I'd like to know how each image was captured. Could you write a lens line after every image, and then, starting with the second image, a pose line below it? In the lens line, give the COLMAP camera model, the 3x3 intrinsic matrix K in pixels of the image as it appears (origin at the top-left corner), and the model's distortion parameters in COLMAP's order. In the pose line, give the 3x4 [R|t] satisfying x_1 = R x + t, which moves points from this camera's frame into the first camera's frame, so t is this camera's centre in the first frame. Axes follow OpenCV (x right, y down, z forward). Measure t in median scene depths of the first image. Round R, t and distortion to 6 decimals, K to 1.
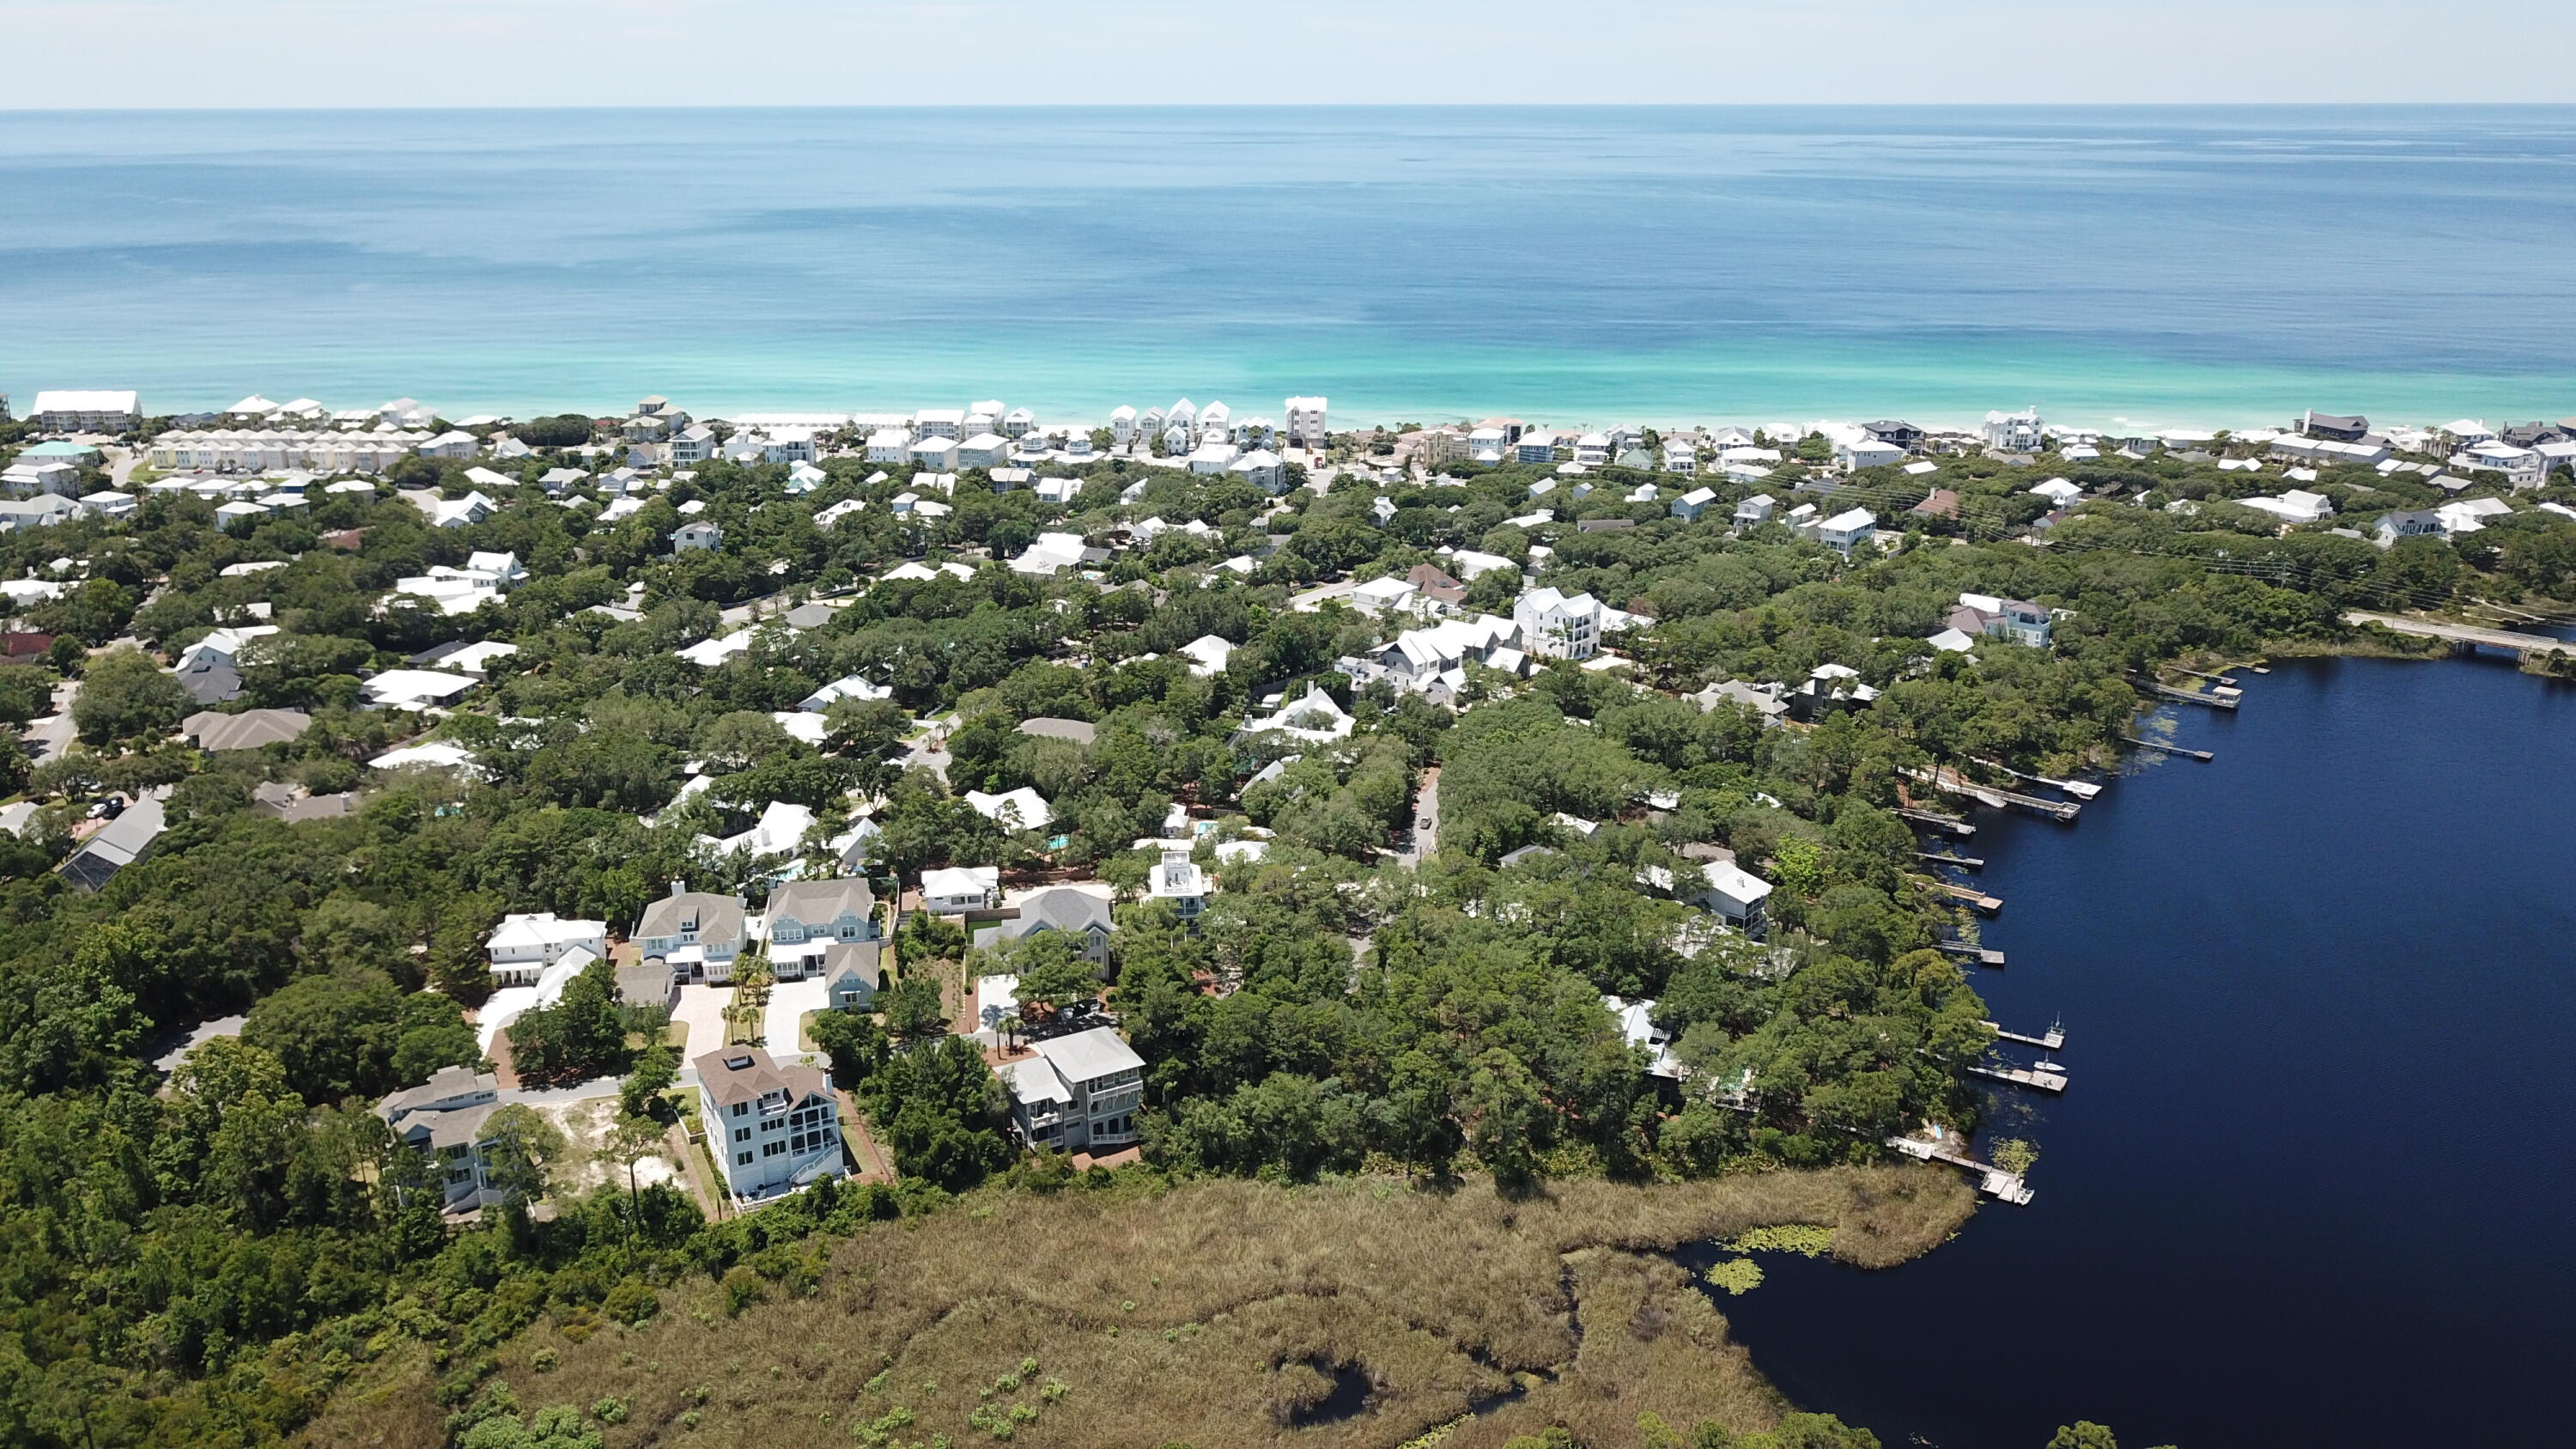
lens RADIAL K [[1959.4, 0, 1284.5], [0, 1959.4, 735.8], [0, 0, 1]] dist [0.017241, -0.006634]
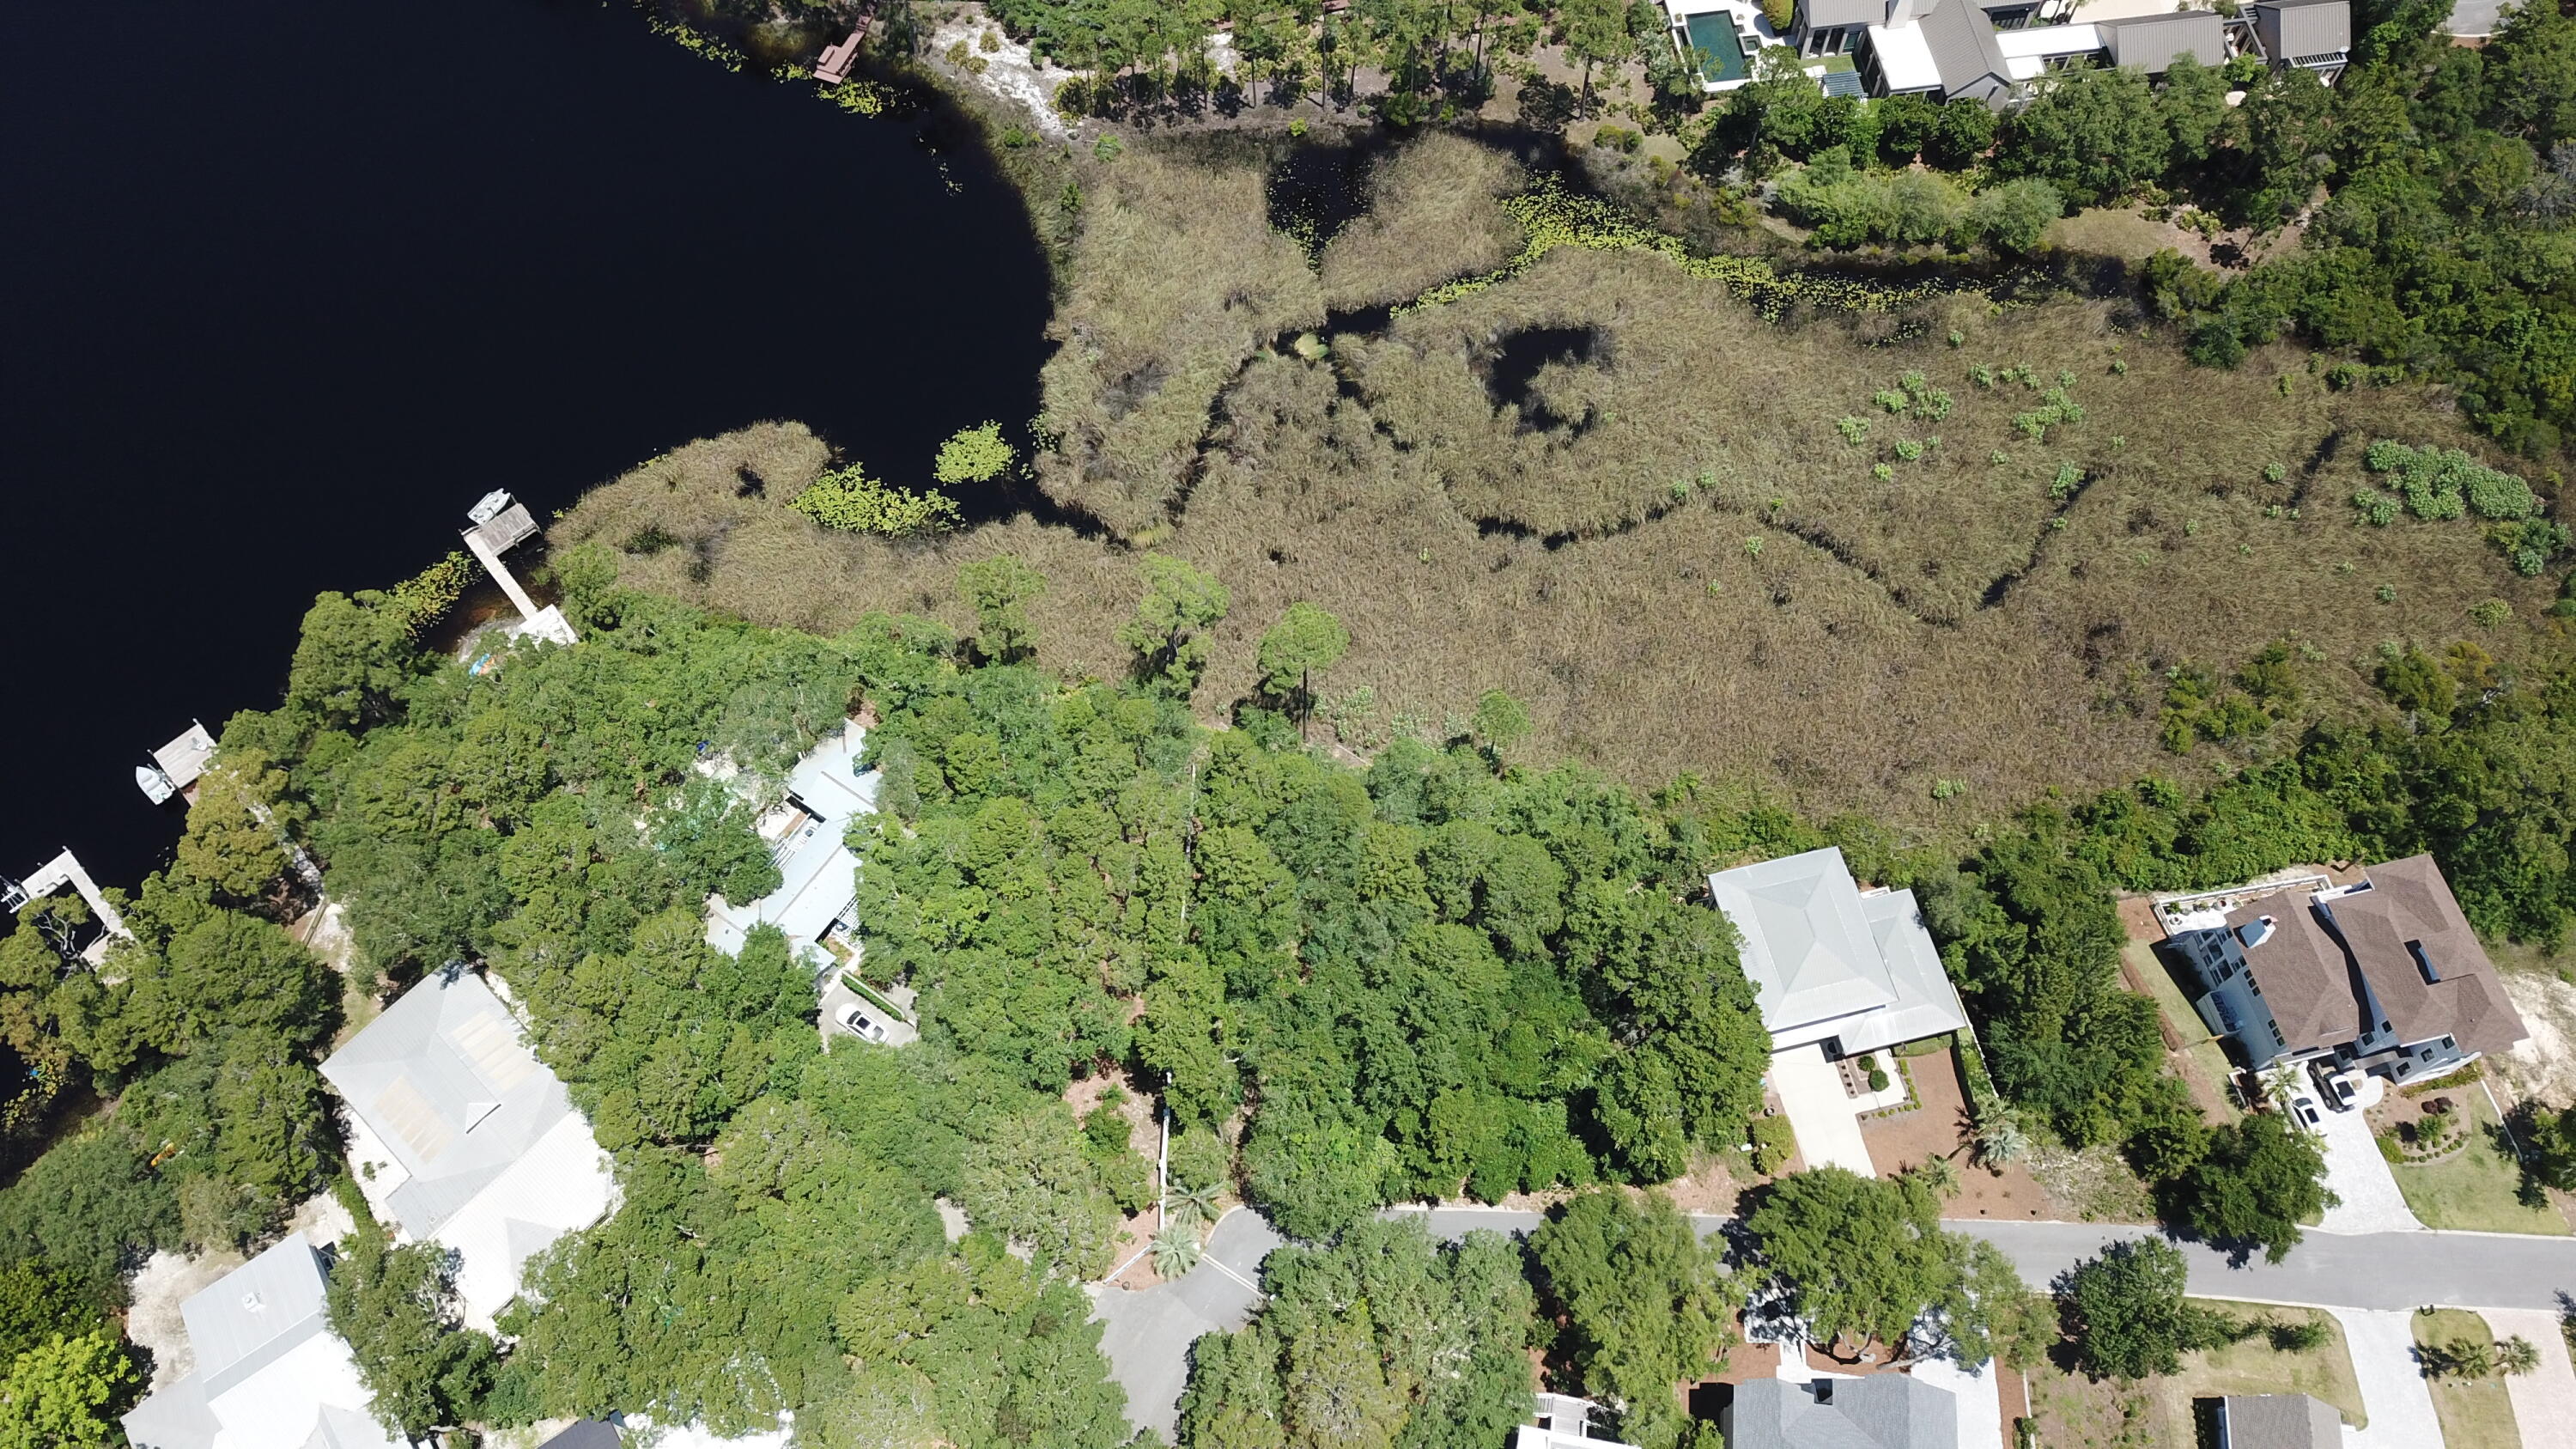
lens RADIAL K [[1959.4, 0, 1284.5], [0, 1959.4, 735.8], [0, 0, 1]] dist [0.017241, -0.006634]
pose [[-0.964468, -0.233729, 0.123174, -0.011448], [0.086603, 0.160773, 0.983185, -0.428867], [-0.249602, 0.958918, -0.134819, 1.086480]]
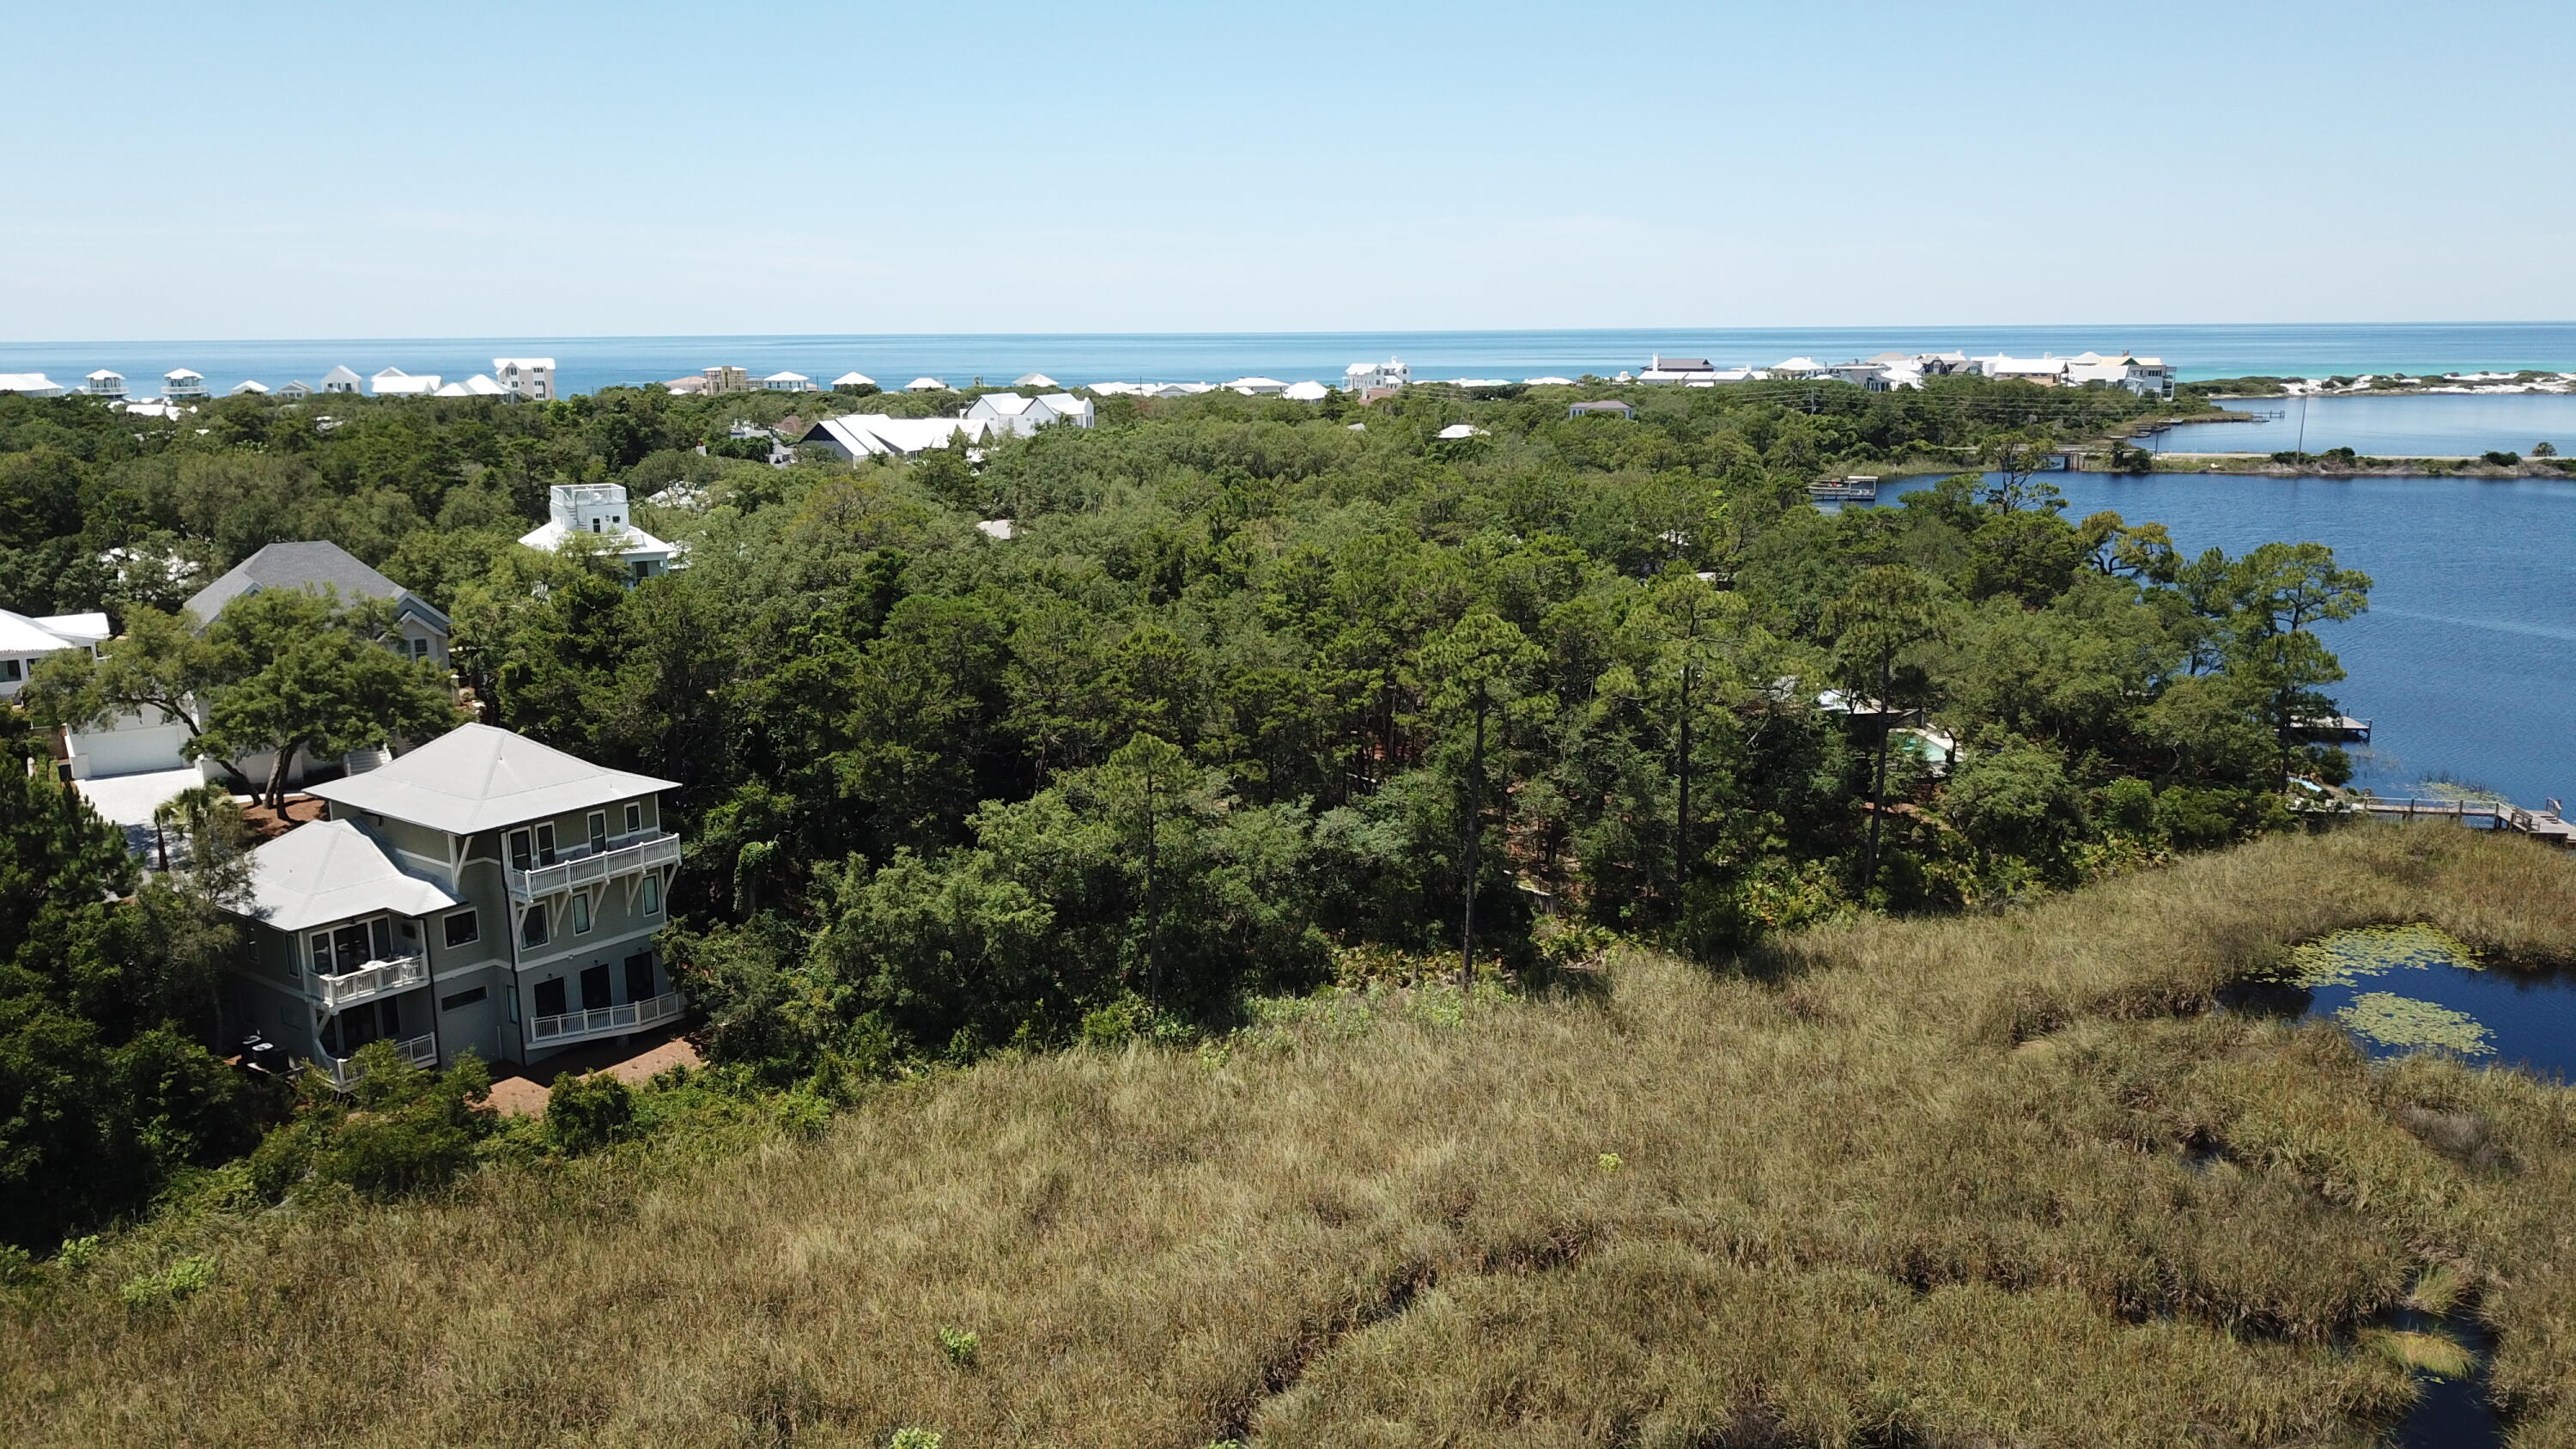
lens RADIAL K [[1973.6, 0, 1277.1], [0, 1973.6, 735.4], [0, 0, 1]] dist [-0.005850, 0.015562]
pose [[0.912482, -0.087818, 0.399580, -0.113340], [0.131854, 0.987701, -0.084031, 0.203899], [-0.387286, 0.129363, 0.912839, 0.664700]]
